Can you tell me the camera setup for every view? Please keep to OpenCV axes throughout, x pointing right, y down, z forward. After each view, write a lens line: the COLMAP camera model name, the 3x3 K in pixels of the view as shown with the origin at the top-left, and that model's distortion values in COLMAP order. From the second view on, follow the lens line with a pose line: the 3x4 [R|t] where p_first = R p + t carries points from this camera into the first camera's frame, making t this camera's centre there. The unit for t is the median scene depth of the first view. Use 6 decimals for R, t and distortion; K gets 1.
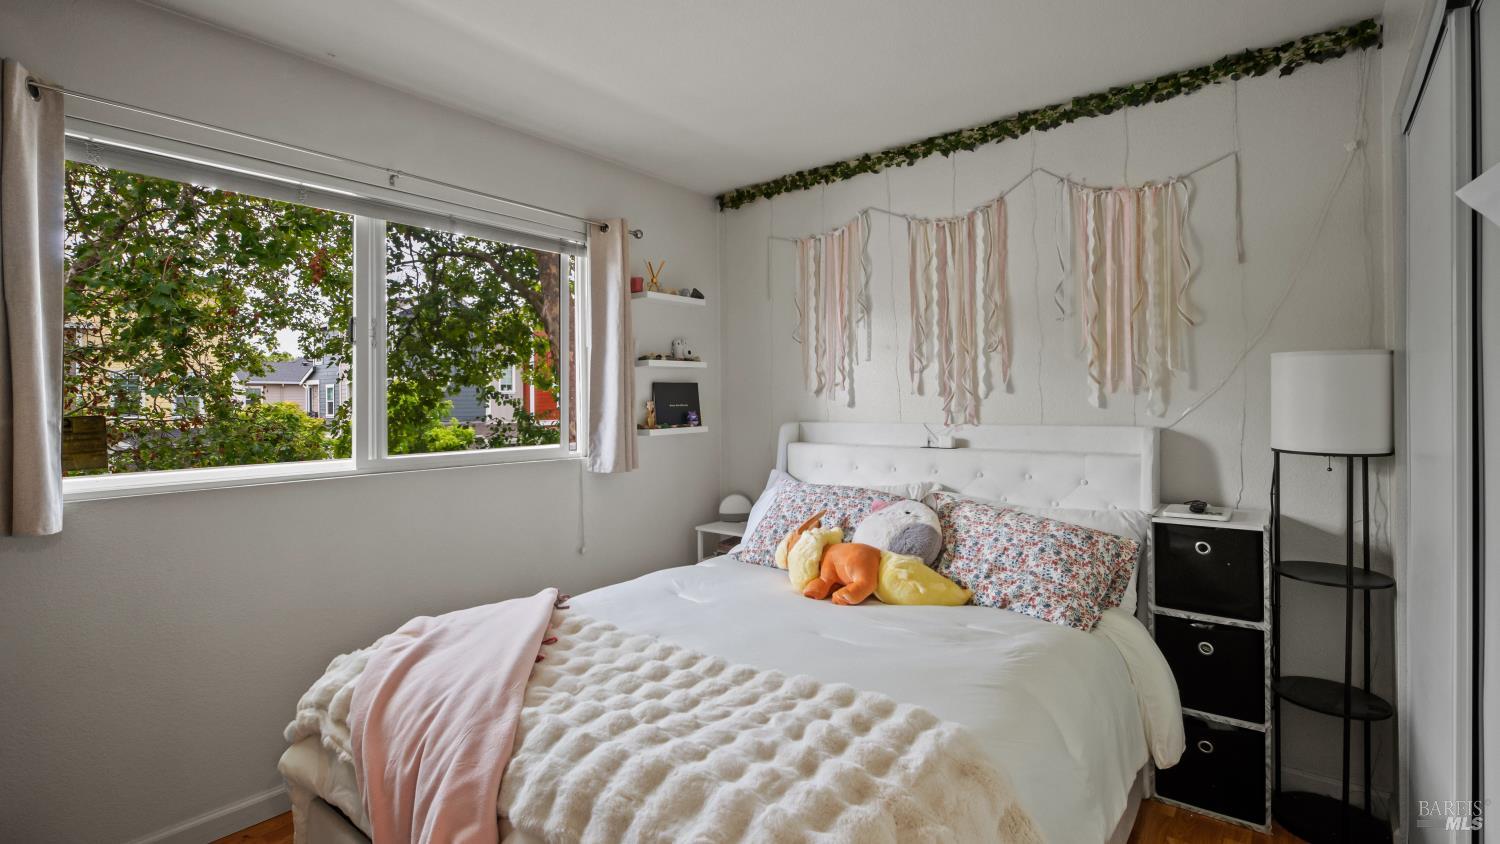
lens RADIAL K [[681.4, 0, 752.4], [0, 681.4, 387.4], [0, 0, 1]] dist [0.001564, -0.000462]
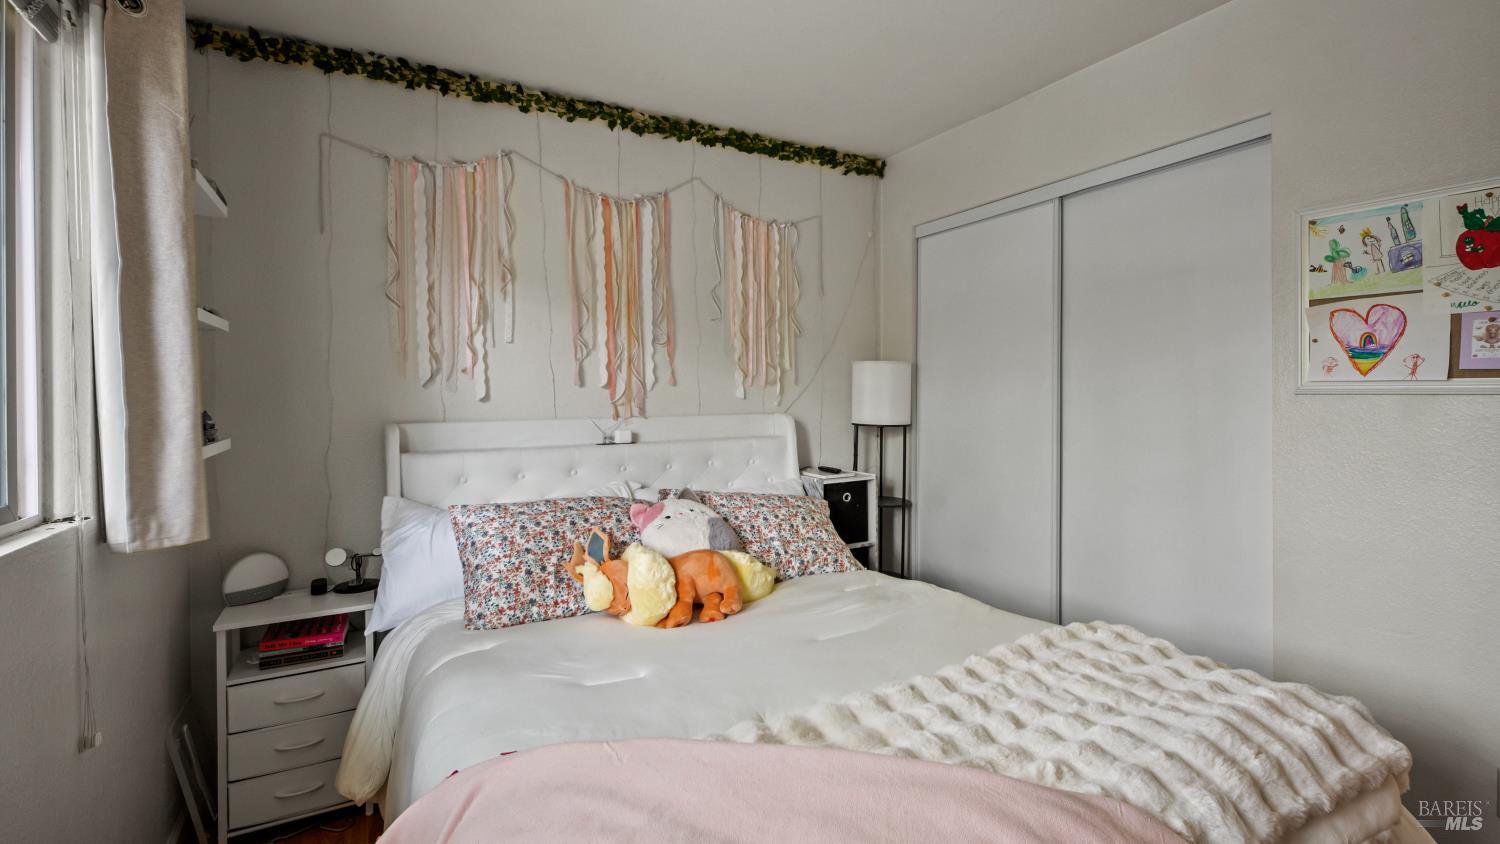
lens RADIAL K [[699.7, 0, 748.7], [0, 699.7, 393.8], [0, 0, 1]] dist [0.000568, -0.000449]
pose [[0.350493, 0.005866, 0.936547, -0.585240], [-0.013353, 0.999910, -0.001266, 0.020871], [-0.936470, -0.012062, 0.350540, 0.531825]]
